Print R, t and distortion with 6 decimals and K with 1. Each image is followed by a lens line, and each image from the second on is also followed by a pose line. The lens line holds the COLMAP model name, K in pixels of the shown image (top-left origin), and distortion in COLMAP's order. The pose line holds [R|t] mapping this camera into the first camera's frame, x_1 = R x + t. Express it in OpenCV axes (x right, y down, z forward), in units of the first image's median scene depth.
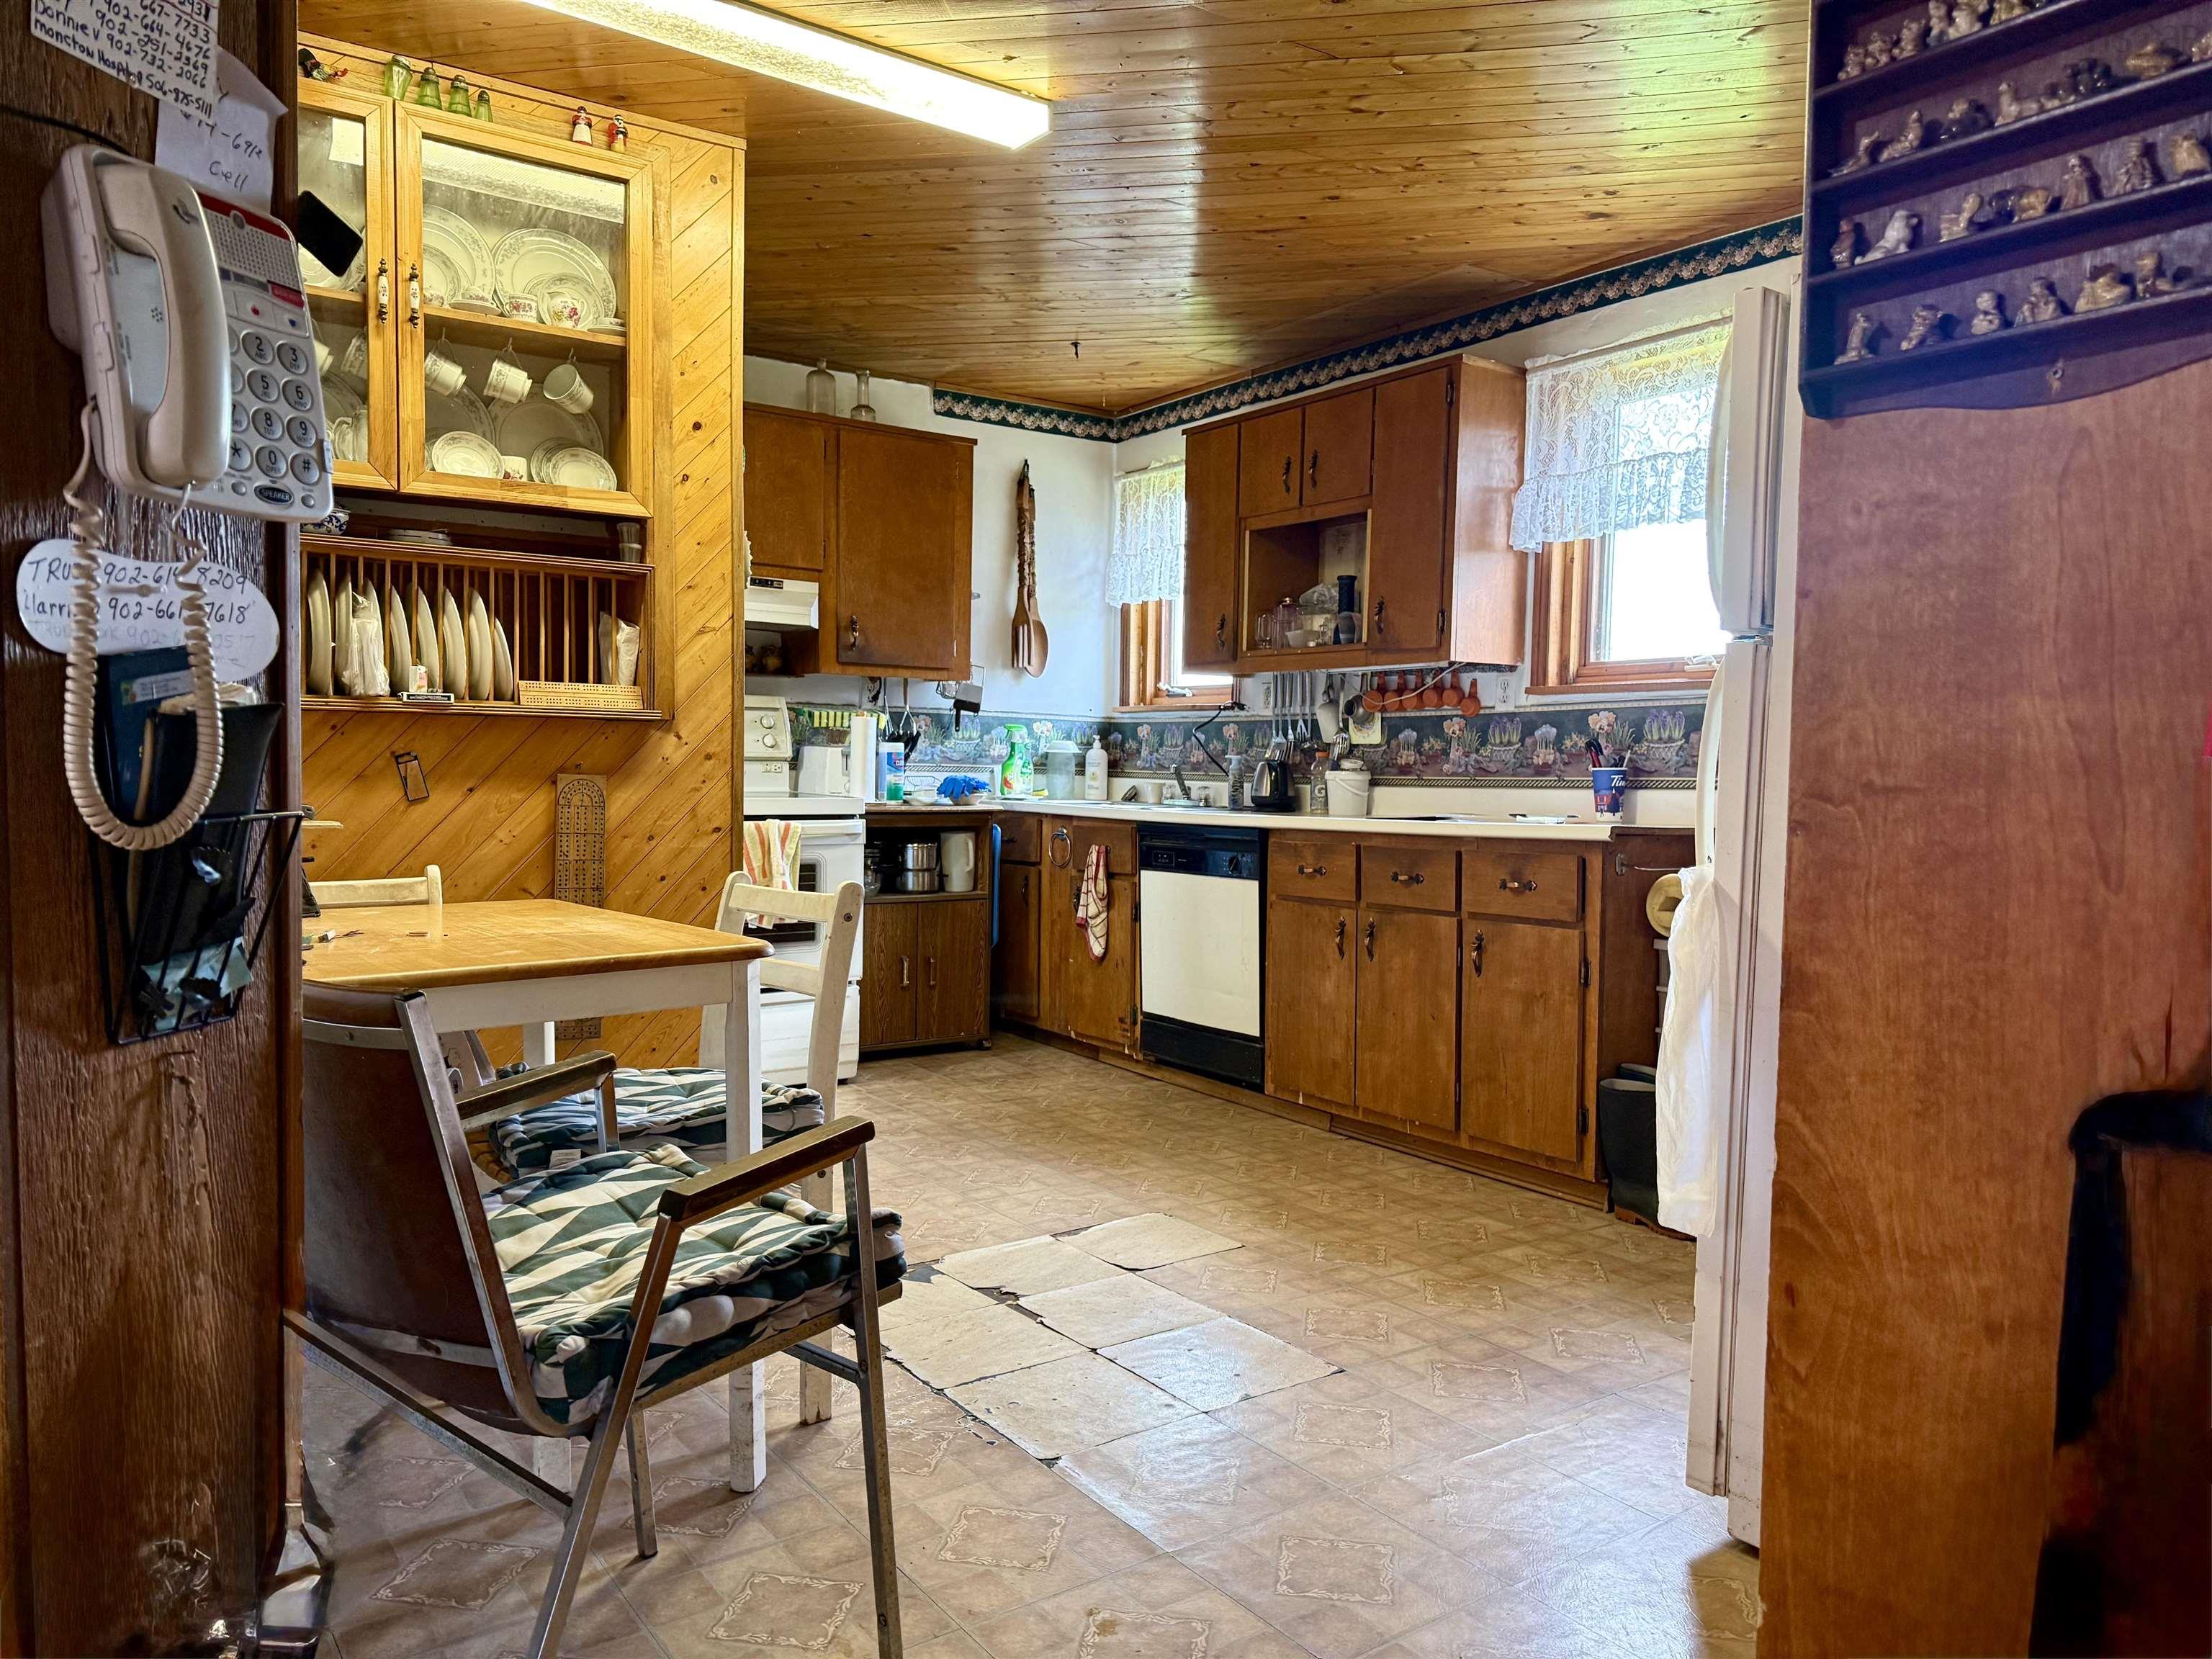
lens RADIAL K [[1518.7, 0, 1104.2], [0, 1518.7, 831.9], [0, 0, 1]] dist [0.173396, -0.228711]
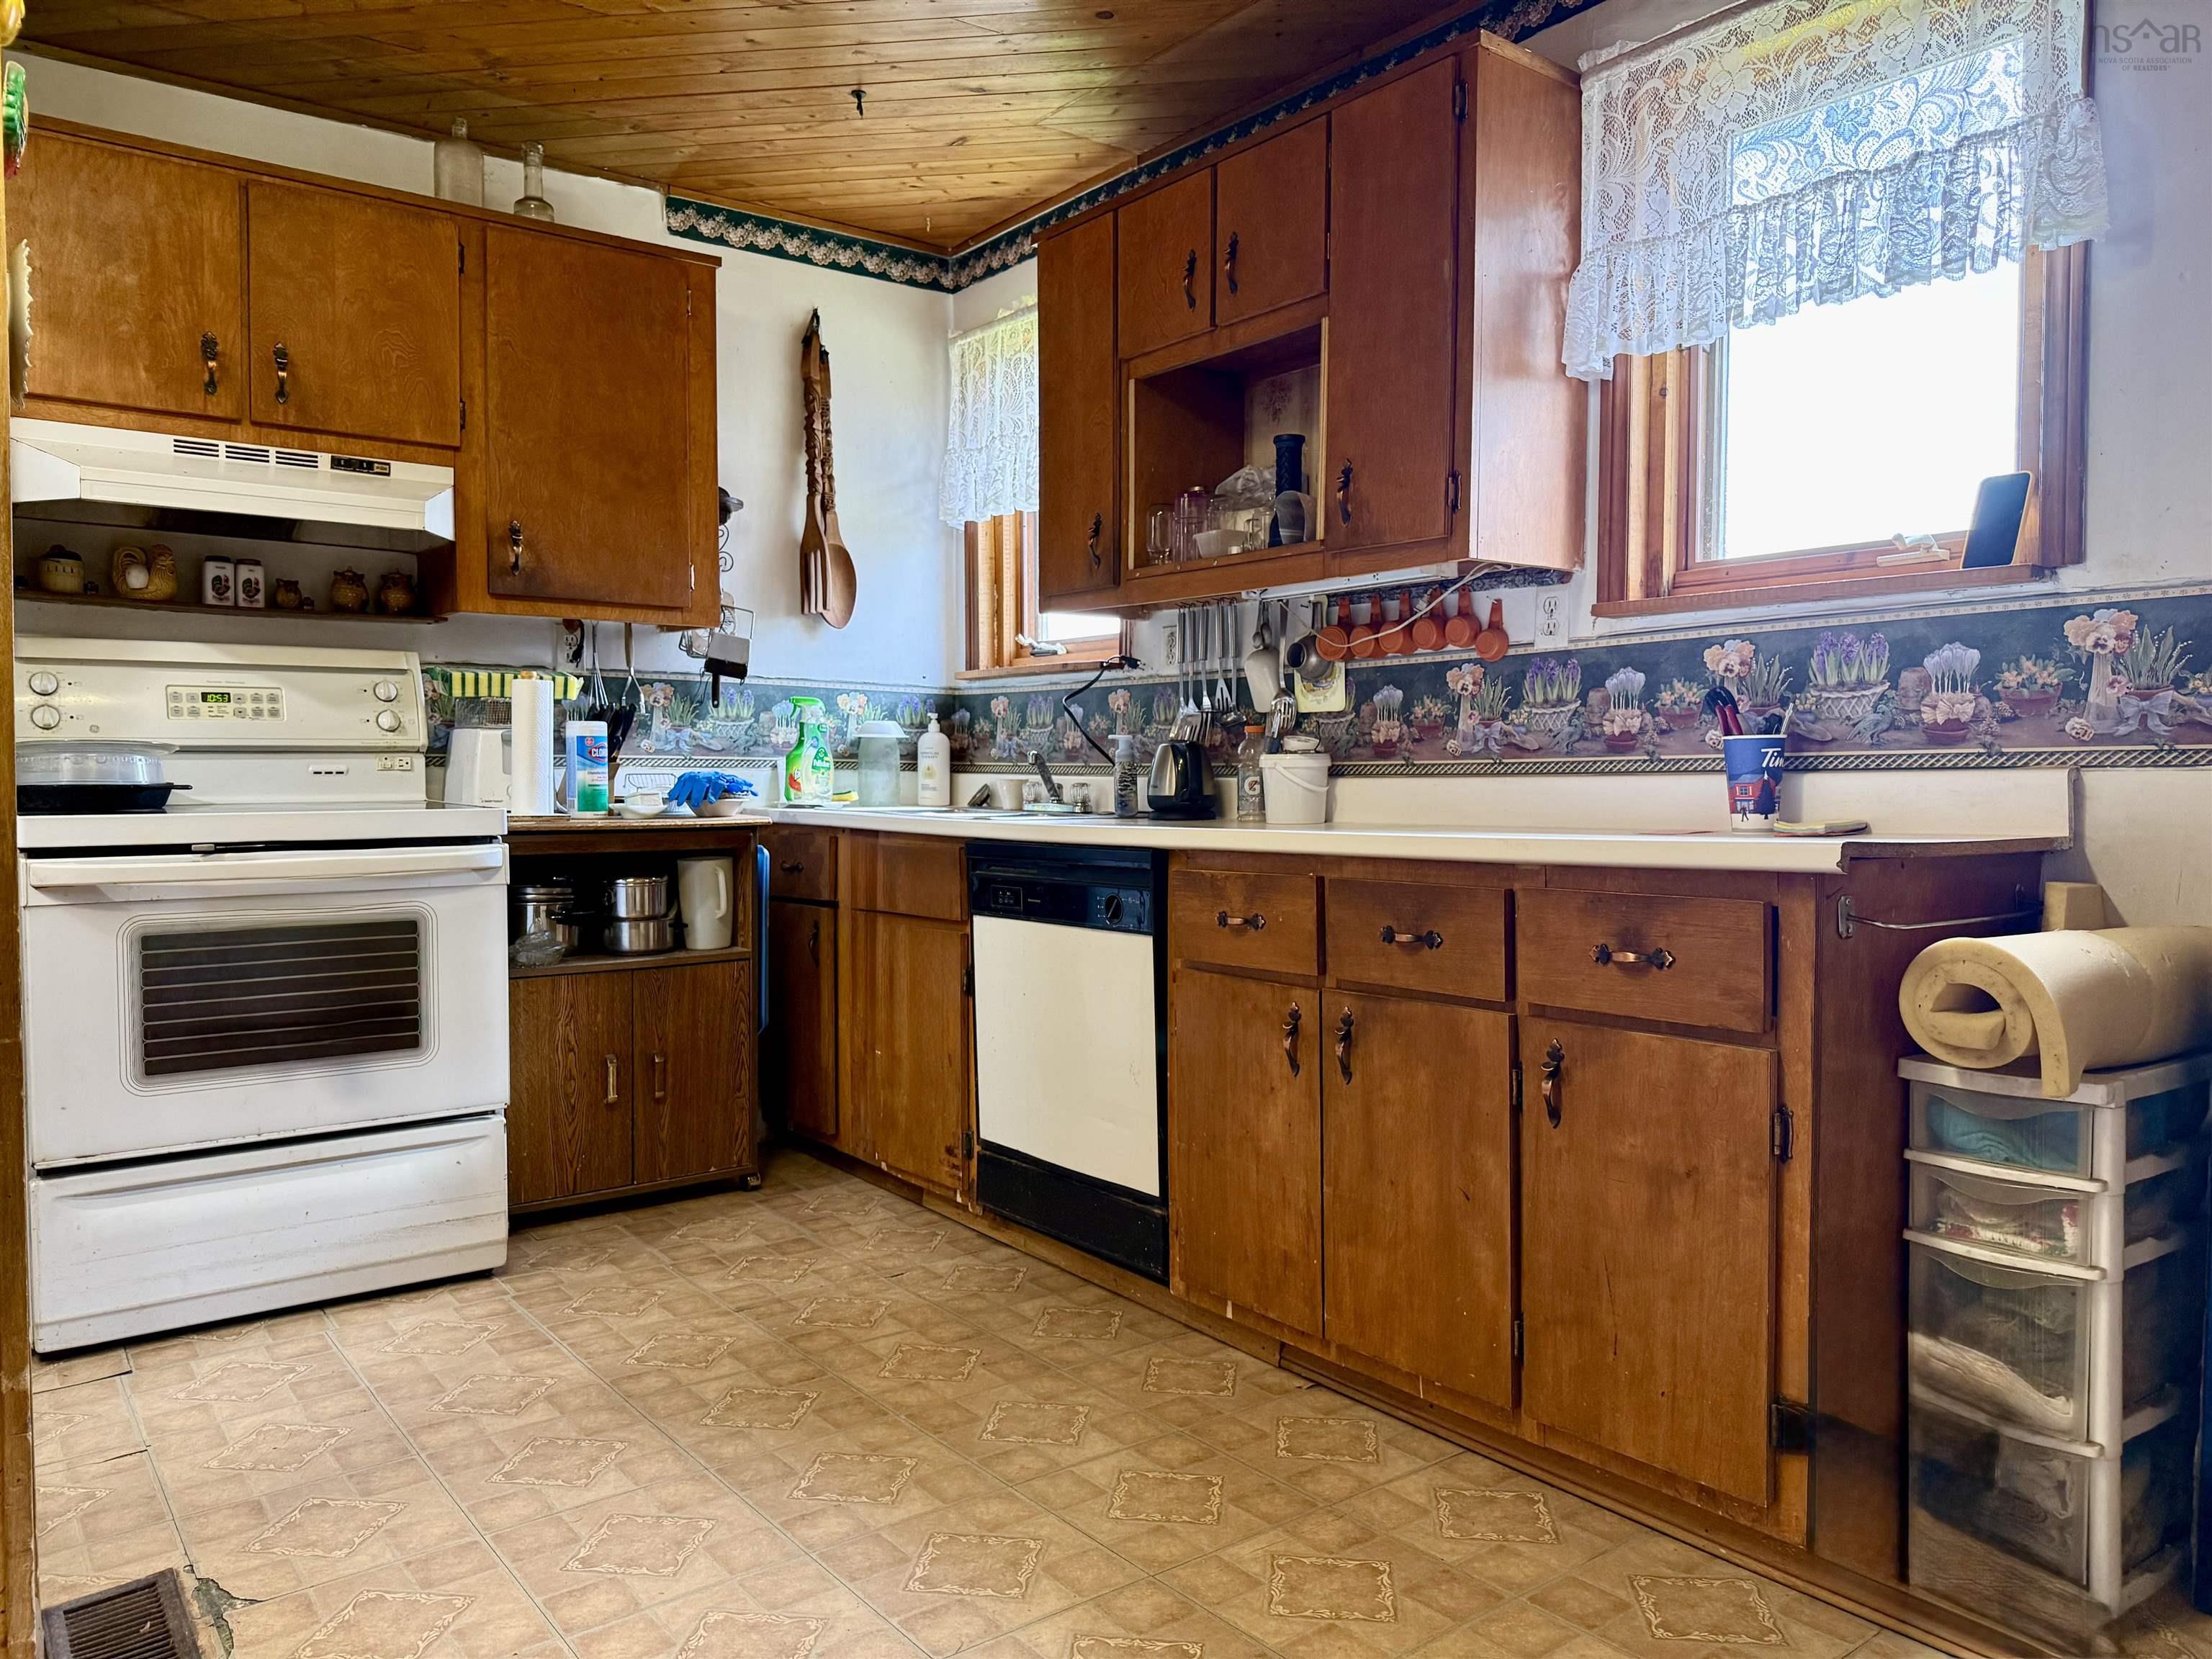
lens RADIAL K [[1544.4, 0, 1104.1], [0, 1544.4, 823.6], [0, 0, 1]] dist [0.126395, -0.122697]
pose [[0.998848, -0.016374, 0.045097, 0.050564], [0.016804, 0.999817, -0.009162, -0.006384], [-0.044938, 0.009909, 0.998941, 0.358440]]
